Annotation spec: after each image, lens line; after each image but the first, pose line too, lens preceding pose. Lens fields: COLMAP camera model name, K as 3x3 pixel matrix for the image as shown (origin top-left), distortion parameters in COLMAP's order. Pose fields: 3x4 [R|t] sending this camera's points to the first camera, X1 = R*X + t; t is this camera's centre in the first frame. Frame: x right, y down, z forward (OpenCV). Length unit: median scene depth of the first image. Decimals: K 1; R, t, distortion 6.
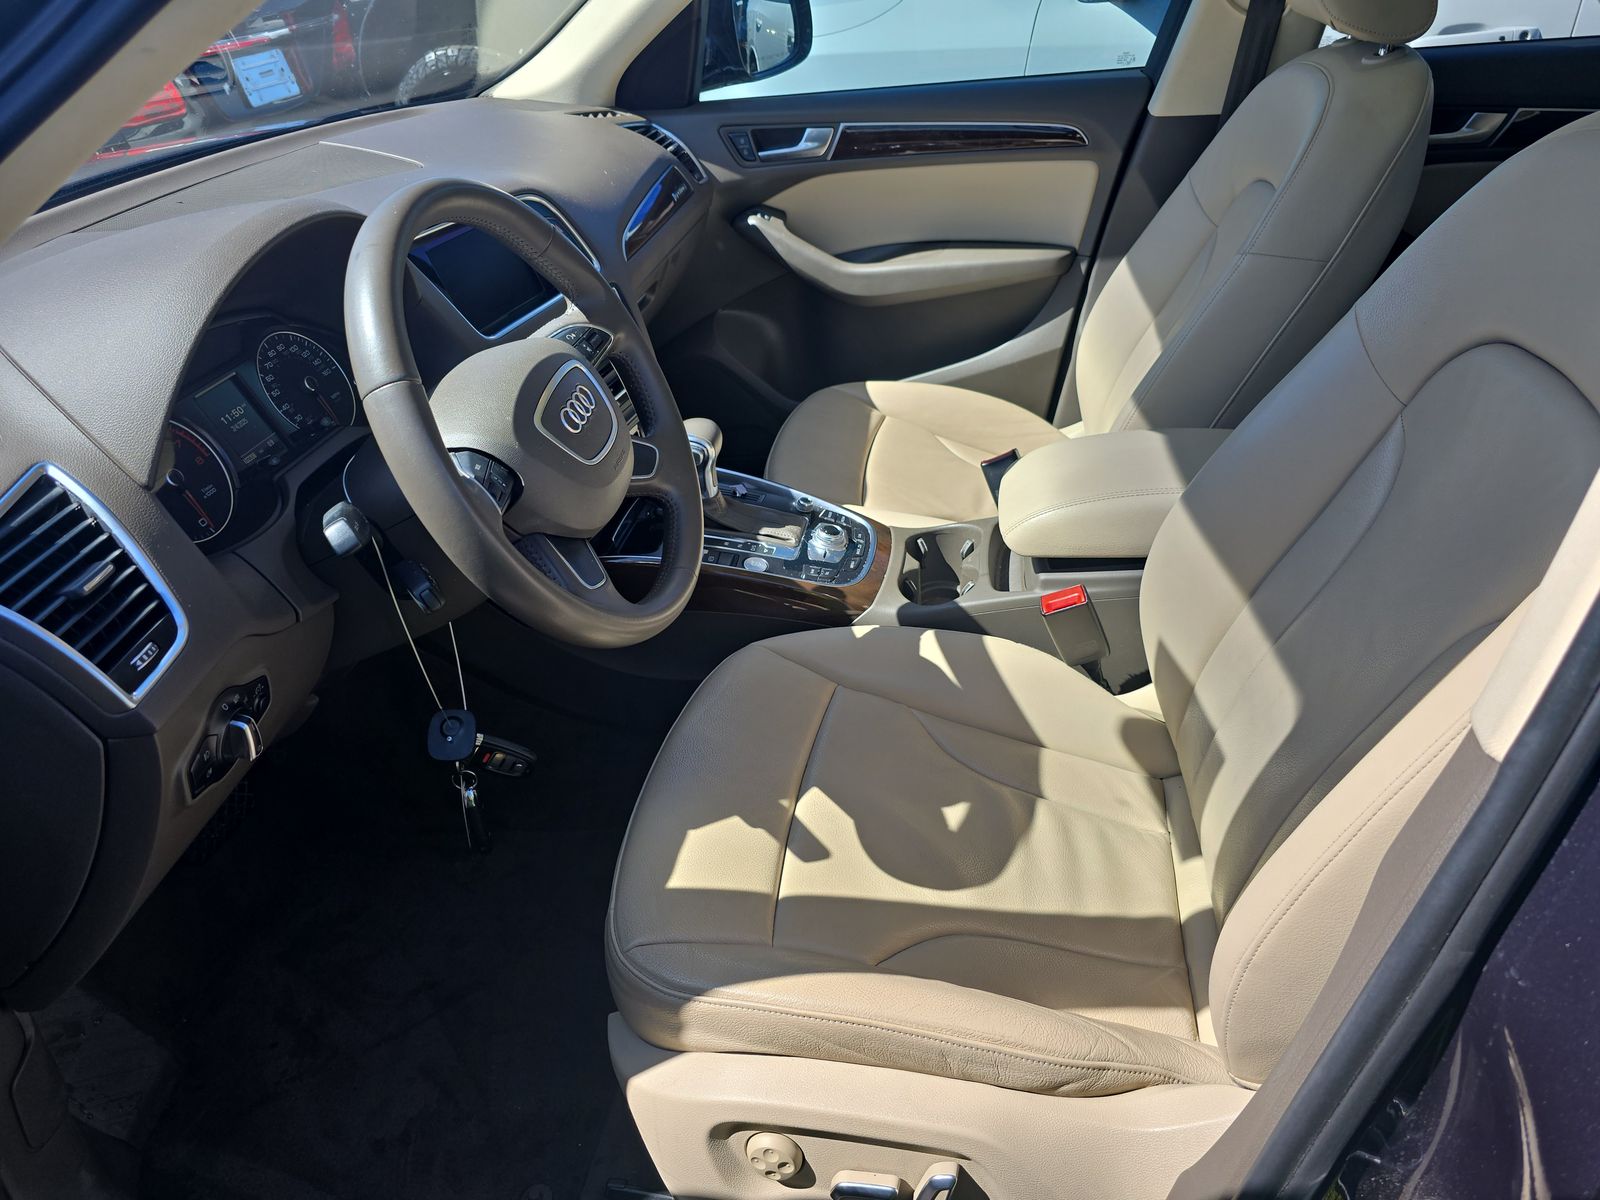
lens RADIAL K [[1063.7, 0, 800.0], [0, 1063.7, 600.0], [0, 0, 1]] dist [0.005182, -0.061761]
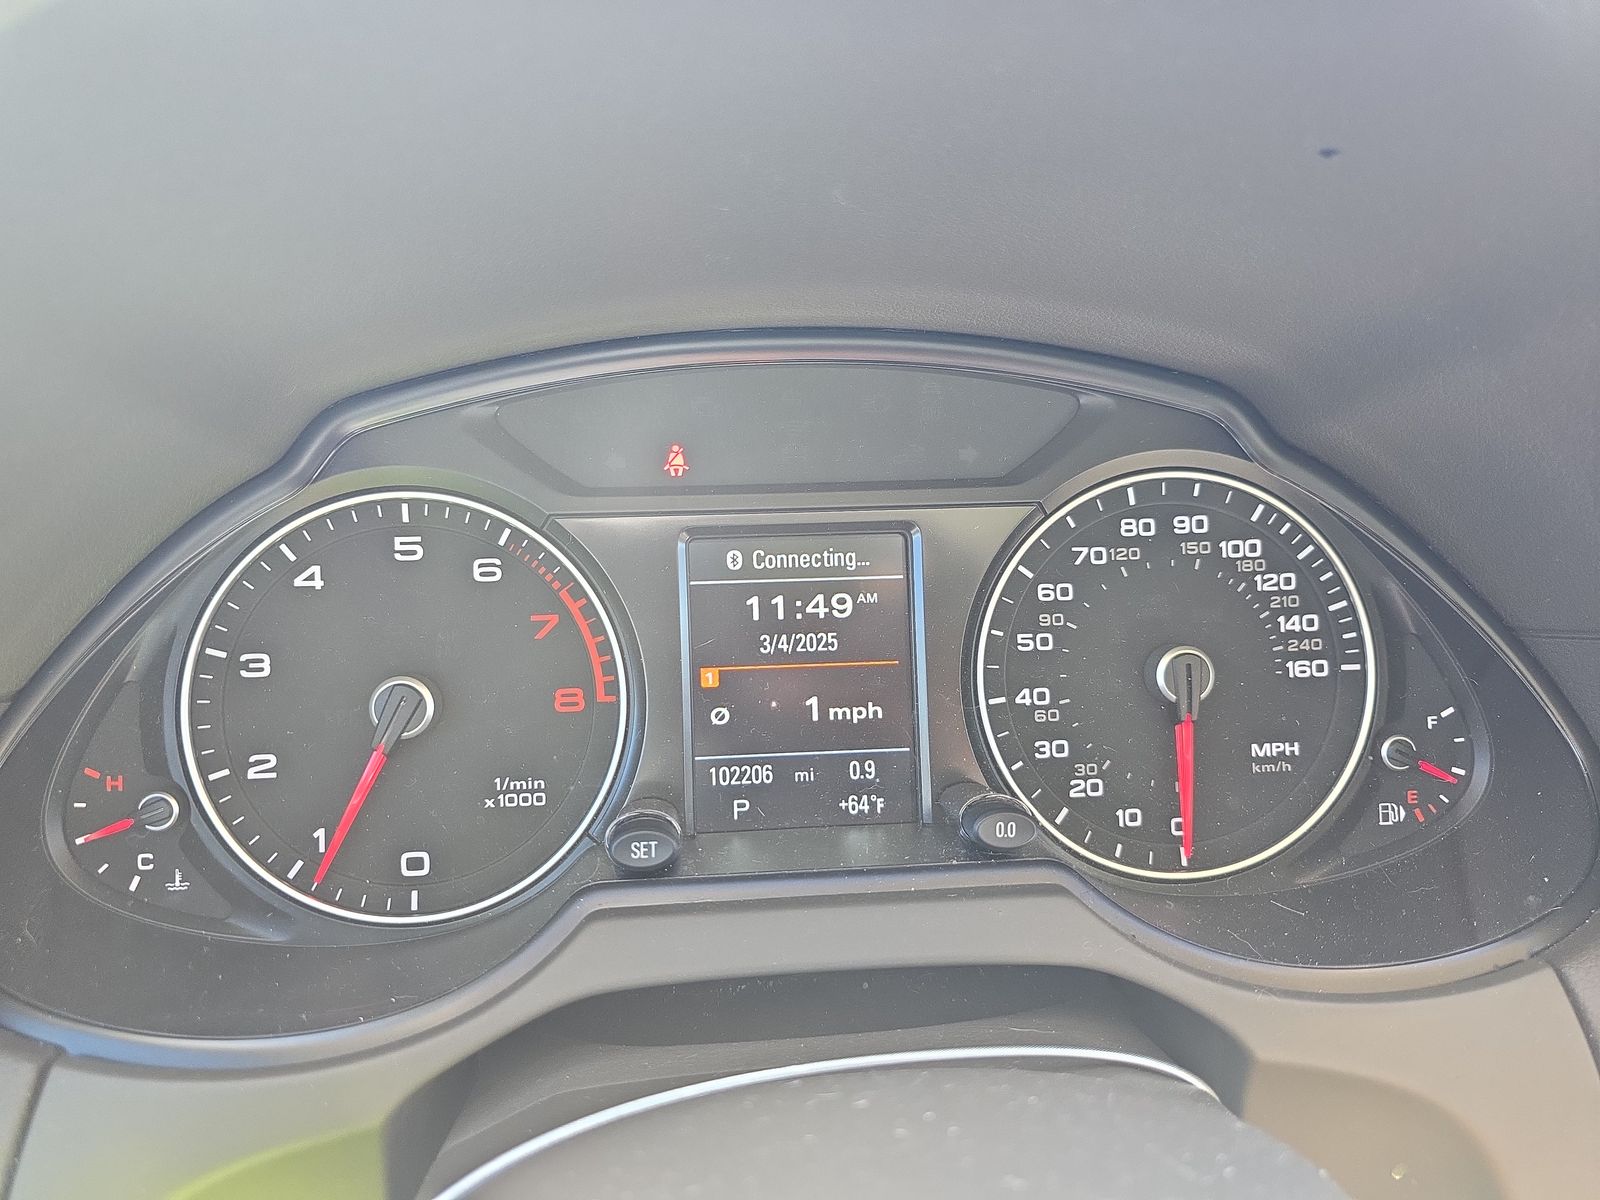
lens RADIAL K [[1063.7, 0, 800.0], [0, 1063.7, 600.0], [0, 0, 1]] dist [0.005182, -0.061761]
pose [[0.239320, 0.433517, -0.868786, -0.257956], [-0.529391, 0.808346, 0.257529, -0.244098], [0.813923, 0.398296, 0.422953, 0.811466]]
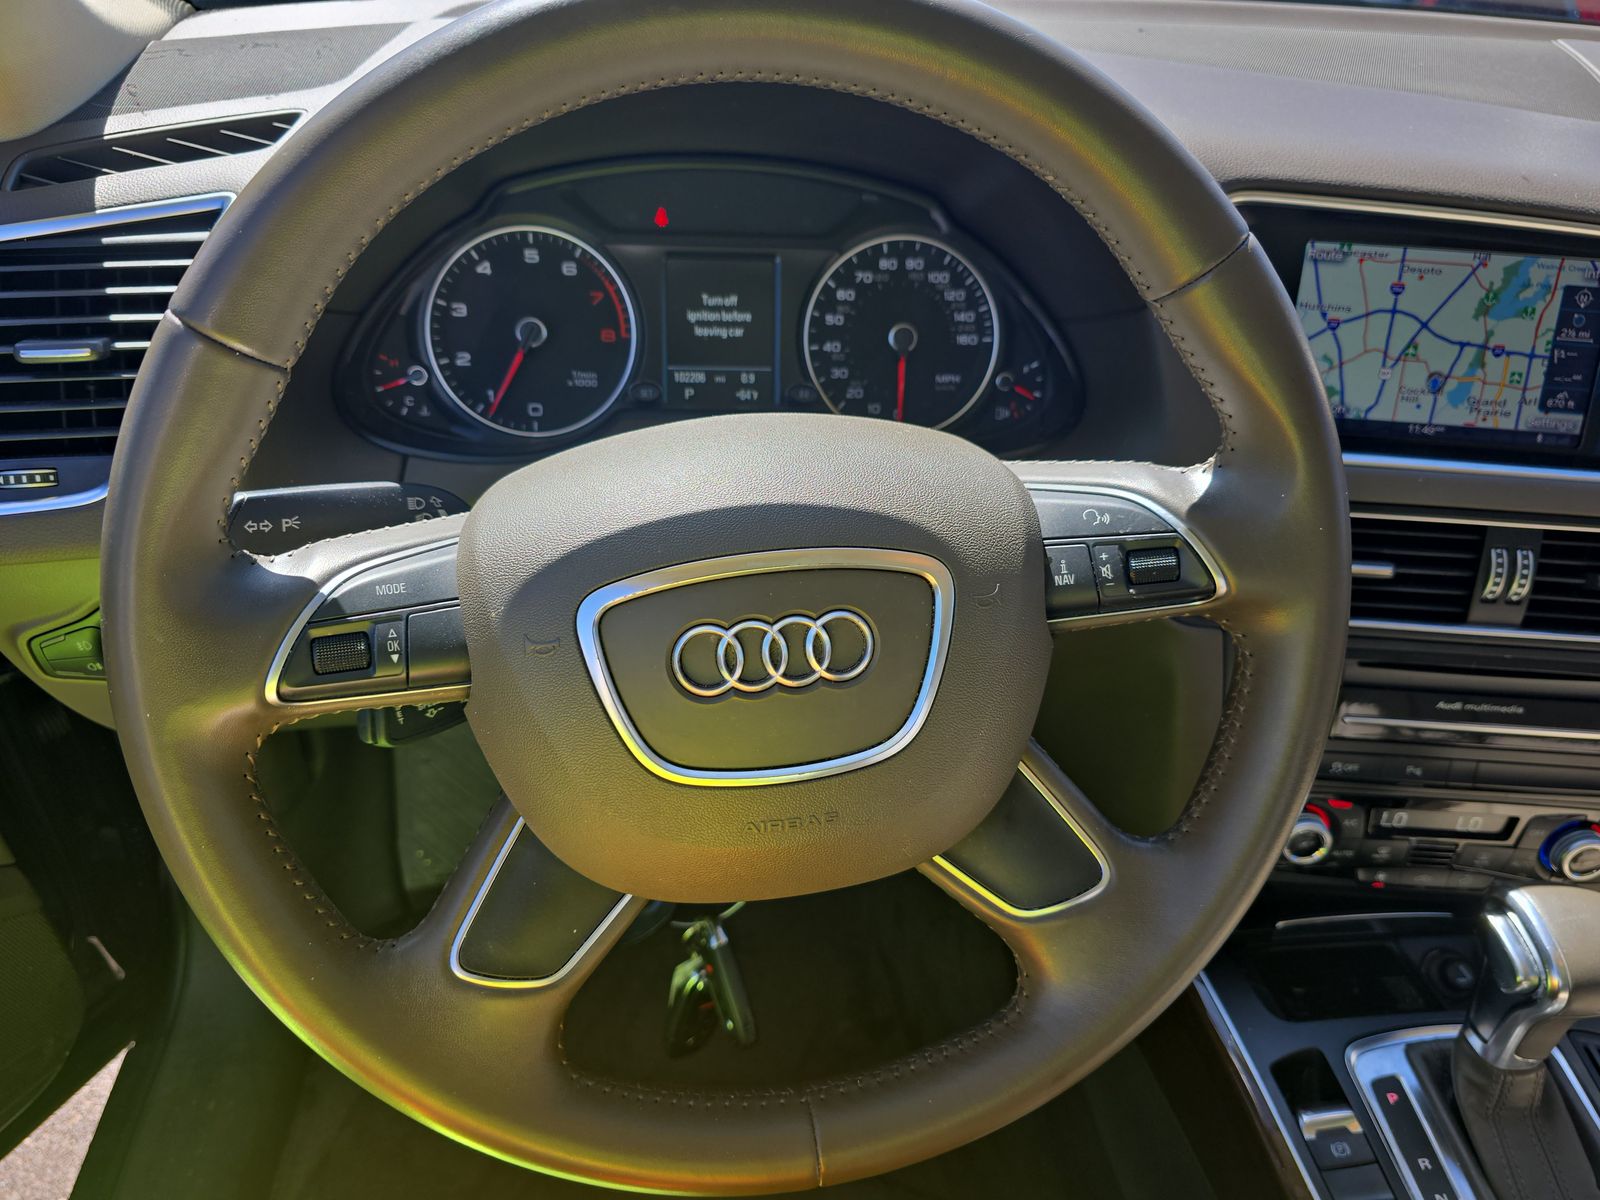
lens RADIAL K [[1063.7, 0, 800.0], [0, 1063.7, 600.0], [0, 0, 1]] dist [0.005182, -0.061761]
pose [[0.250214, 0.608839, -0.752800, 0.053569], [-0.572999, 0.719864, 0.391749, -0.304089], [0.780426, 0.333333, 0.528984, 0.711637]]
